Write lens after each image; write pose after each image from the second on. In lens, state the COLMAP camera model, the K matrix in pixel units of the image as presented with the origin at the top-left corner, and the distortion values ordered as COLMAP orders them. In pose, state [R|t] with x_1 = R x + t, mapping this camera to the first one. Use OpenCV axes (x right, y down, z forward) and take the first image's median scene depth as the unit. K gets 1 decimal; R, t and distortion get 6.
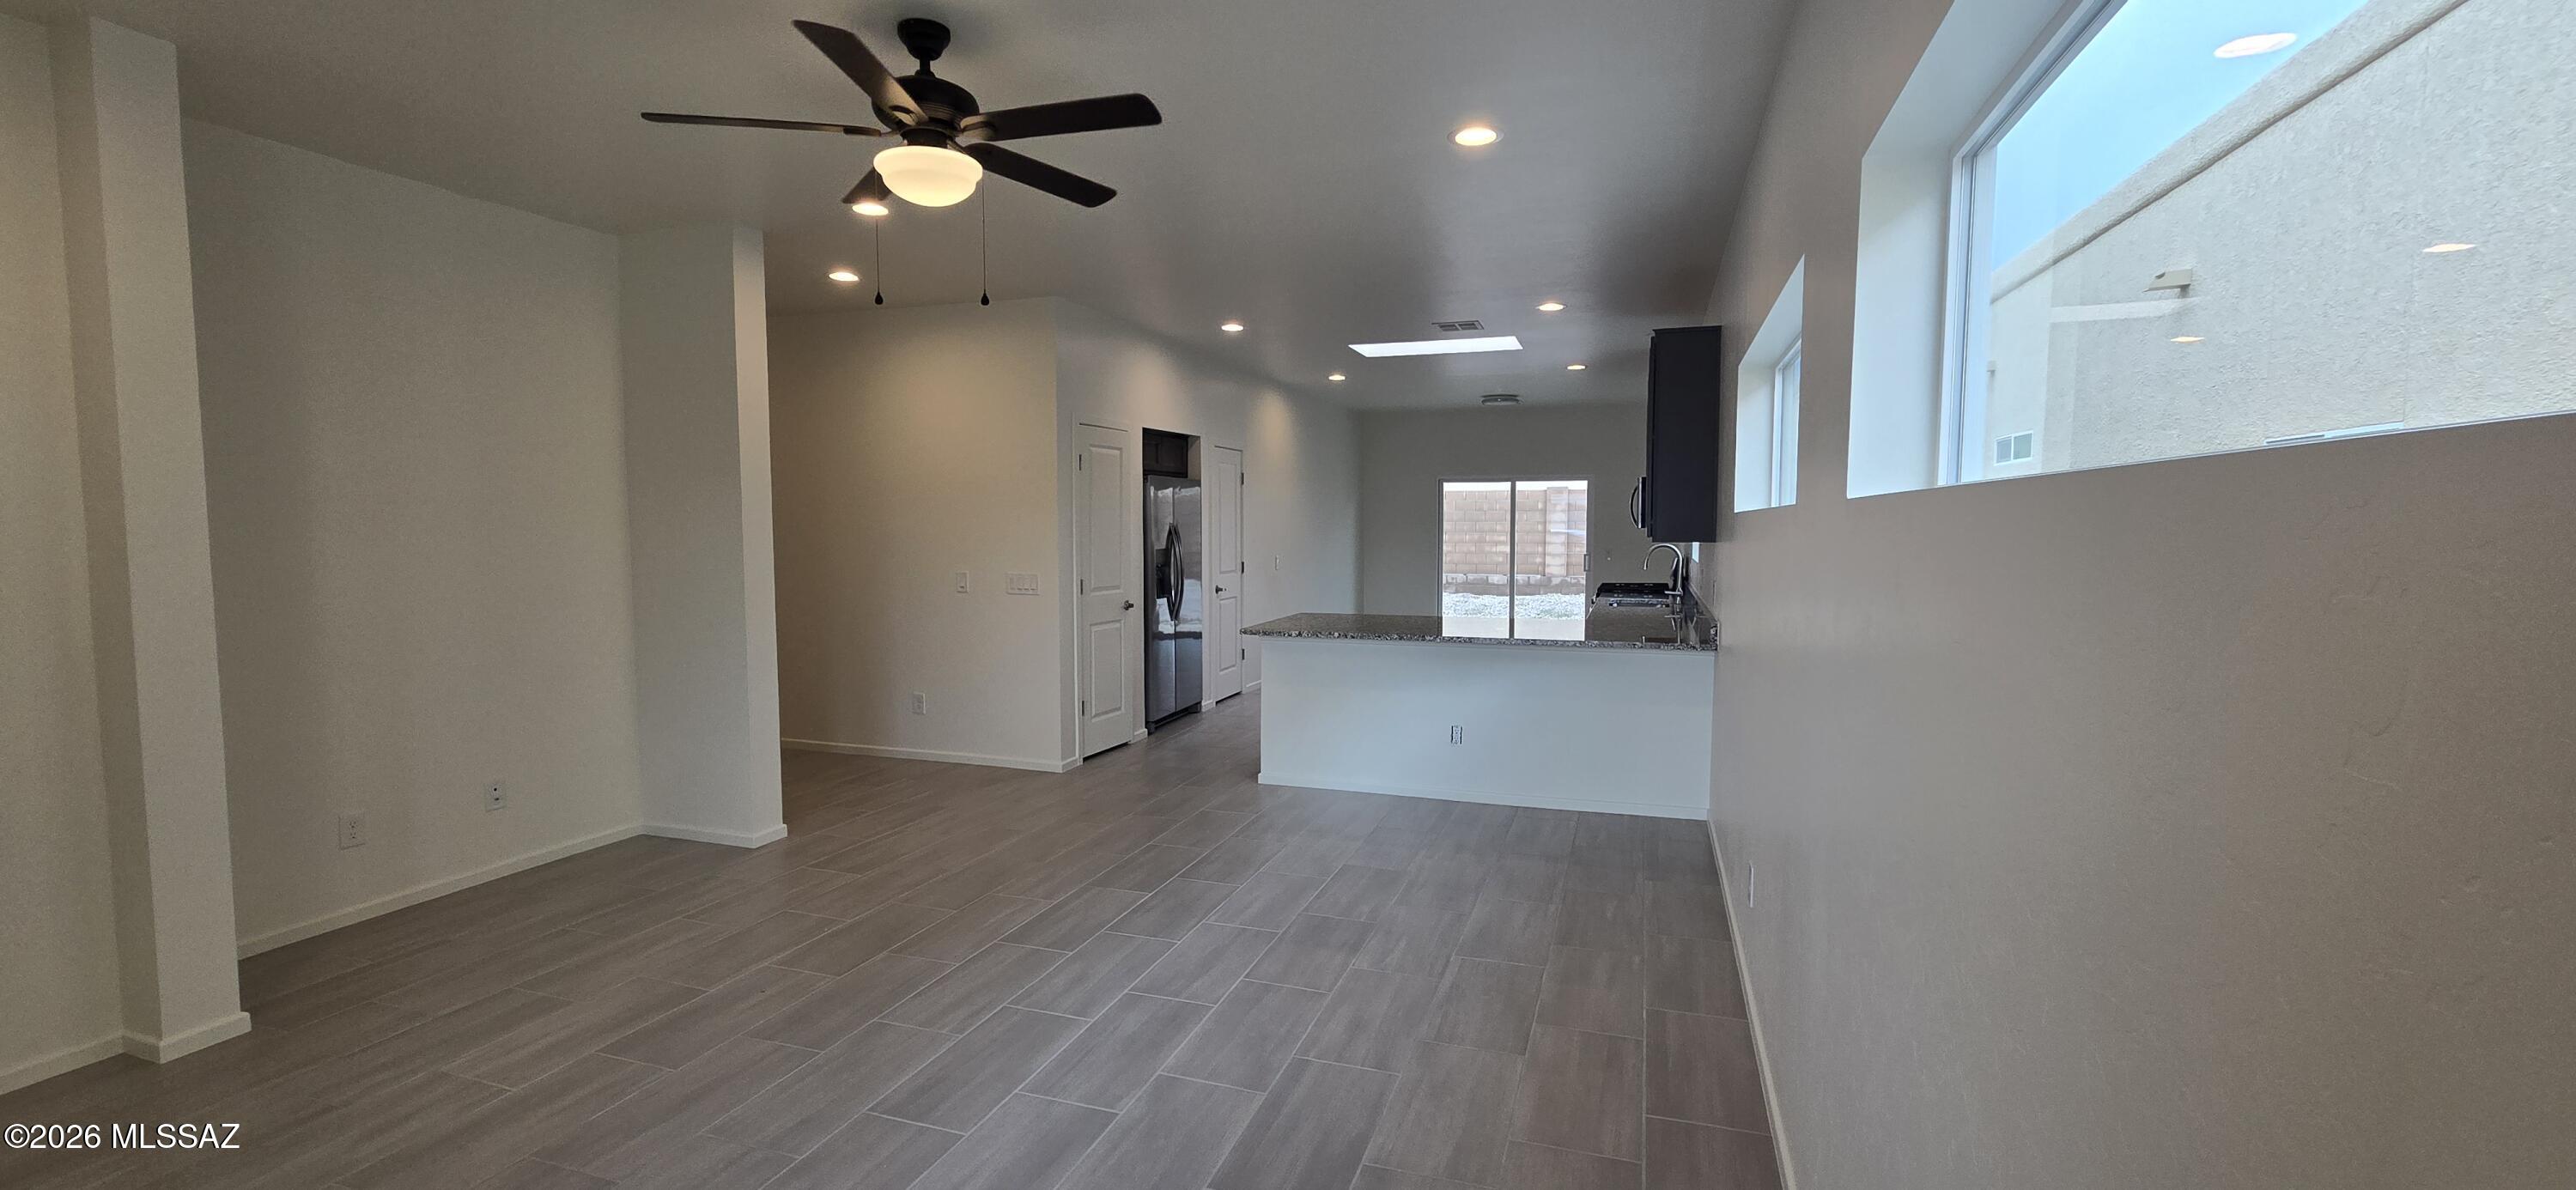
lens RADIAL K [[1052.4, 0, 1307.0], [0, 1052.4, 590.1], [0, 0, 1]] dist [-0.023262, -0.000082]
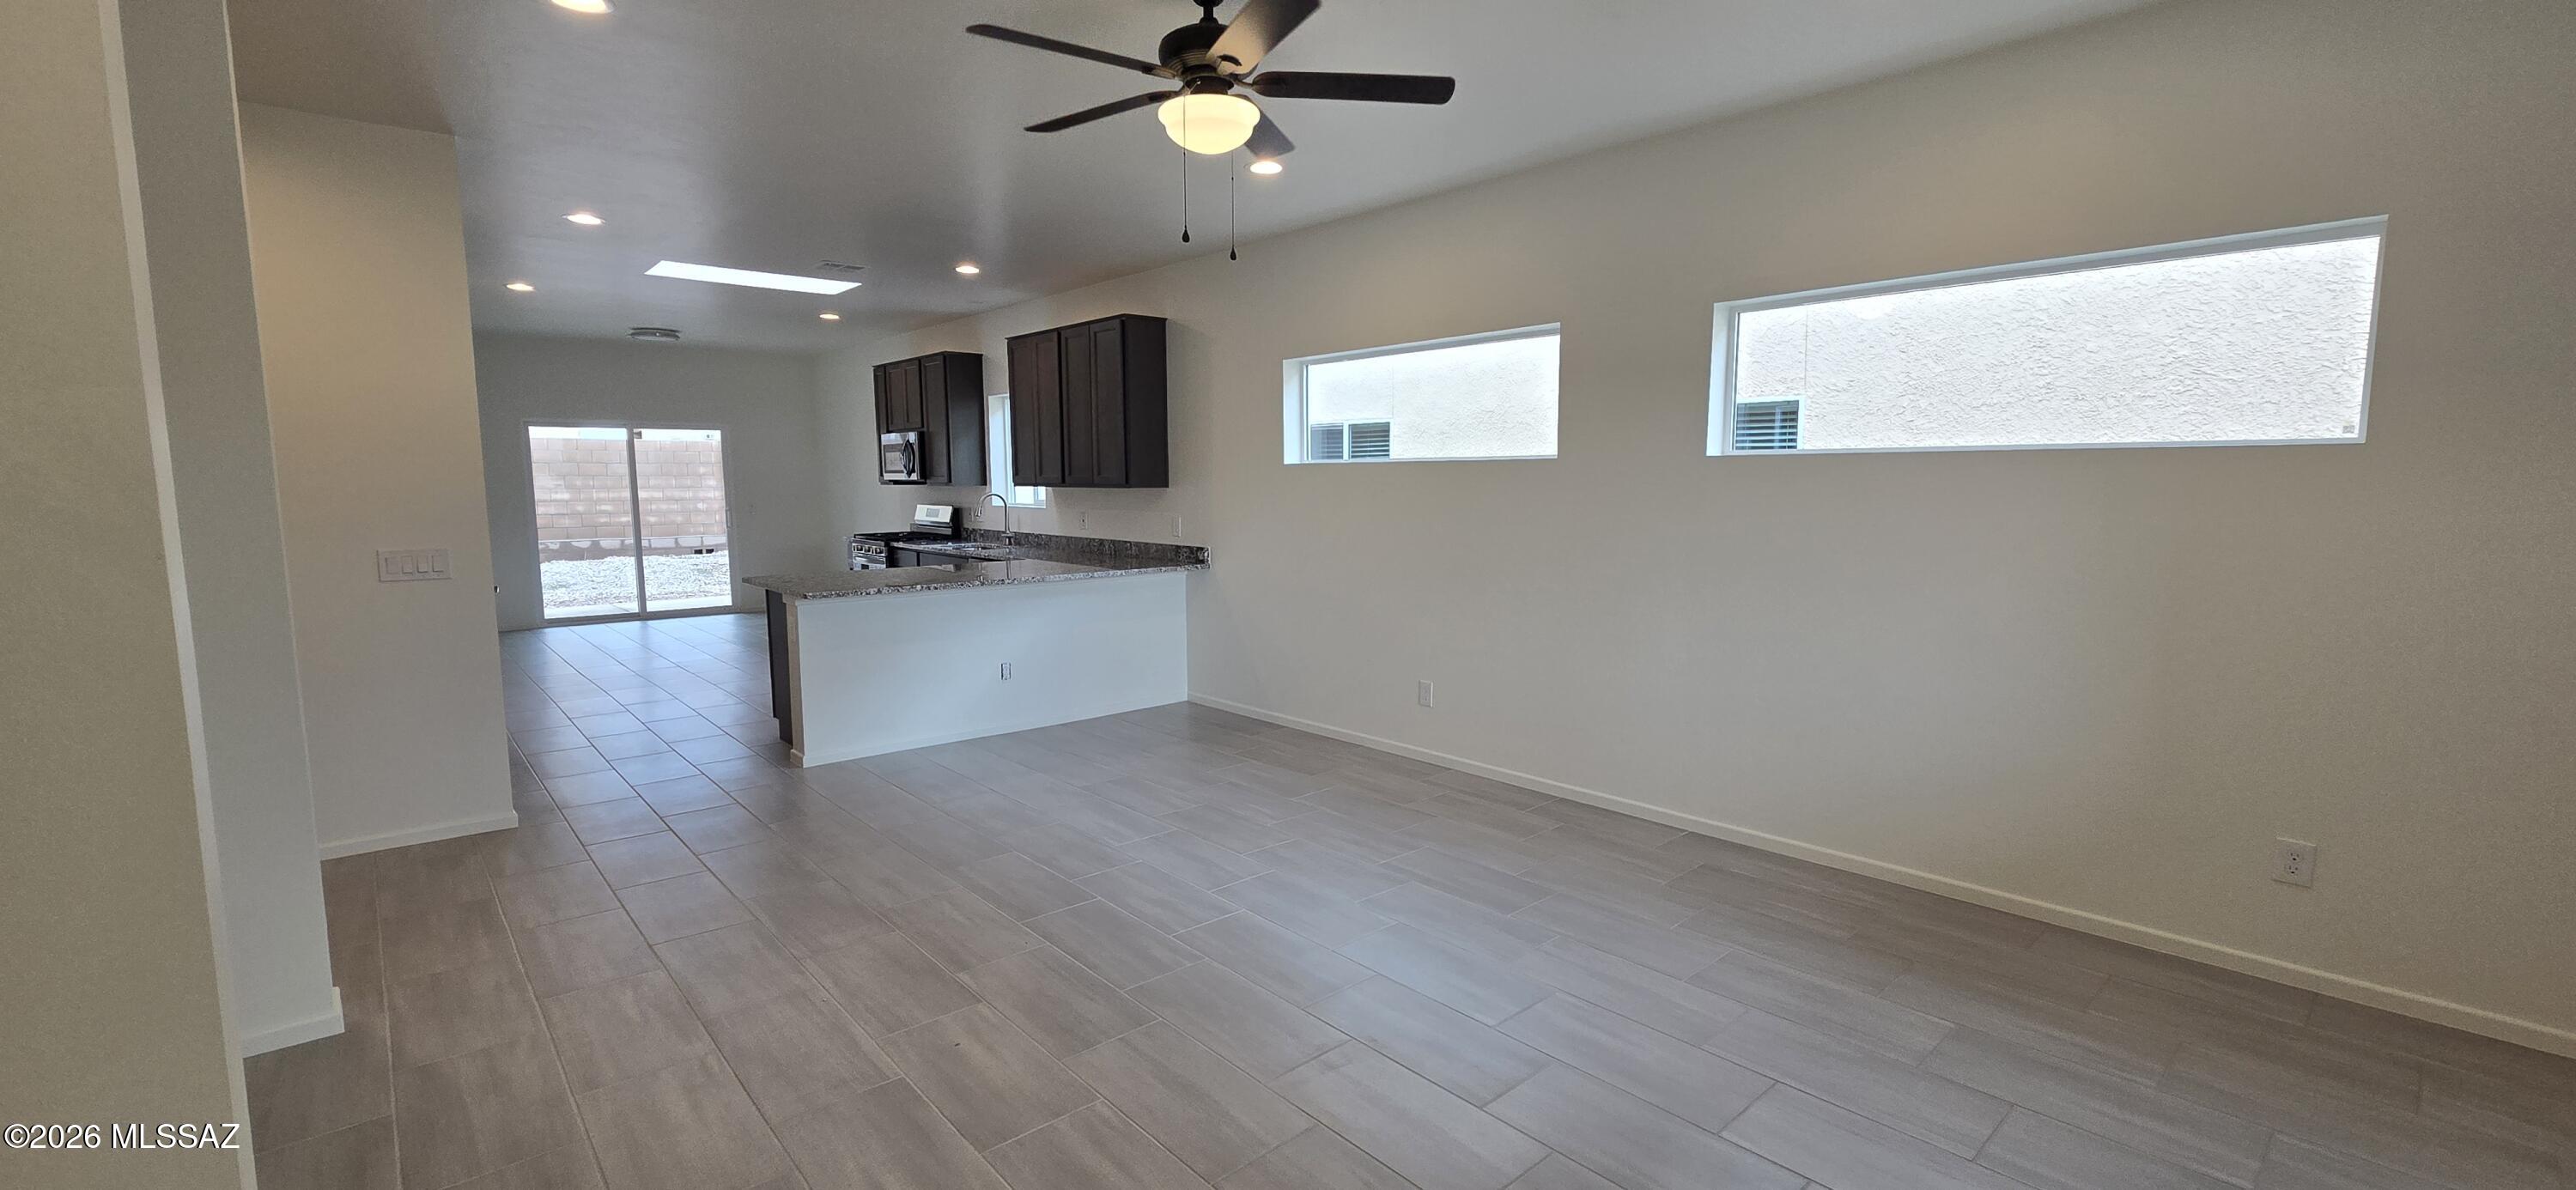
lens RADIAL K [[1052.4, 0, 1307.0], [0, 1052.4, 590.1], [0, 0, 1]] dist [-0.023262, -0.000082]
pose [[0.495637, -0.096834, 0.863115, -0.849672], [0.061645, 0.995181, 0.076252, -0.008383], [-0.866339, 0.015413, 0.499218, 0.288475]]
